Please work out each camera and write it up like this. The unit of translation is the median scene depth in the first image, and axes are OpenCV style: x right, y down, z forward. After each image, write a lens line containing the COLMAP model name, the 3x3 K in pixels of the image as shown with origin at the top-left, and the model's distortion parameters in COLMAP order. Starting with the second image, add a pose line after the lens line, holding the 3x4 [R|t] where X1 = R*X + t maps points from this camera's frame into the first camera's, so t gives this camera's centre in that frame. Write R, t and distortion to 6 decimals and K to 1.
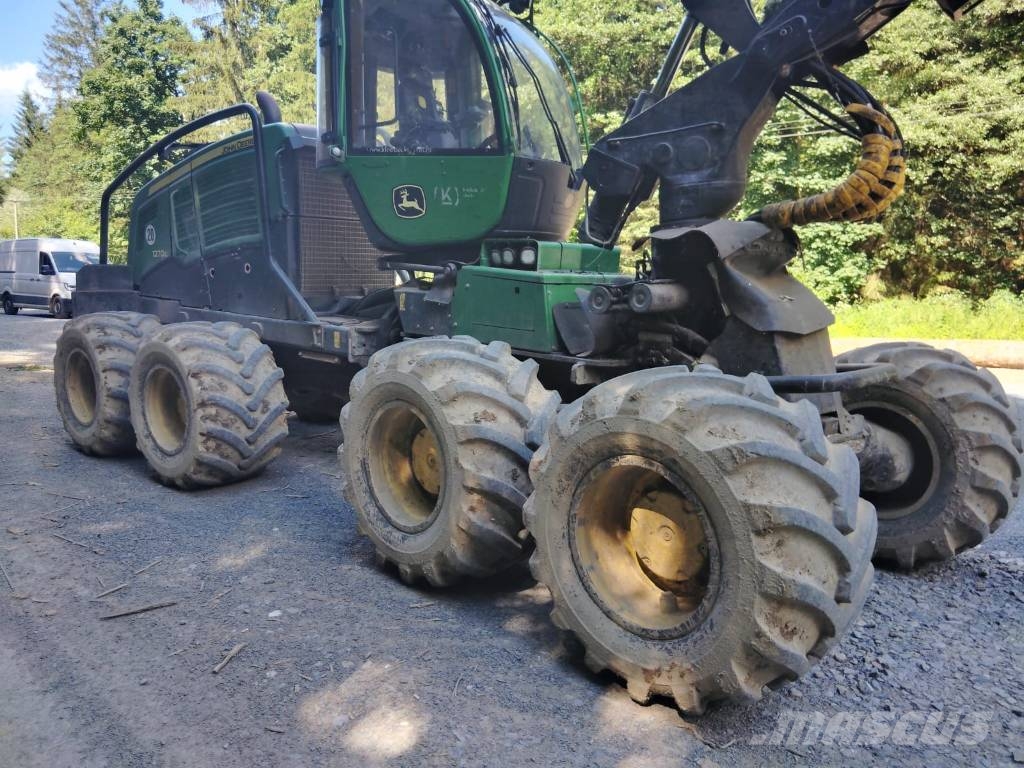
lens RADIAL K [[783.9, 0, 529.7], [0, 783.9, 390.6], [0, 0, 1]] dist [0.116642, -0.204884]
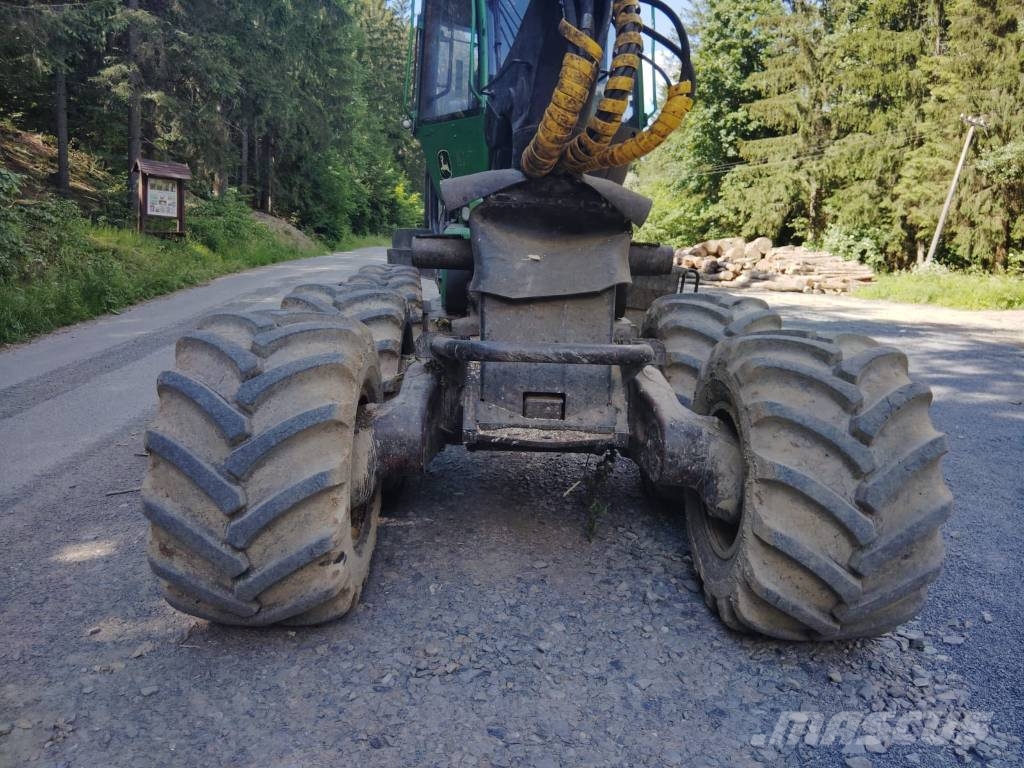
lens RADIAL K [[789.4, 0, 520.2], [0, 789.4, 390.0], [0, 0, 1]] dist [0.105199, -0.175301]
pose [[0.724166, 0.145551, -0.674091, 0.656360], [-0.125641, 0.988960, 0.078563, -0.027578], [0.678084, 0.027801, 0.734459, 0.248493]]
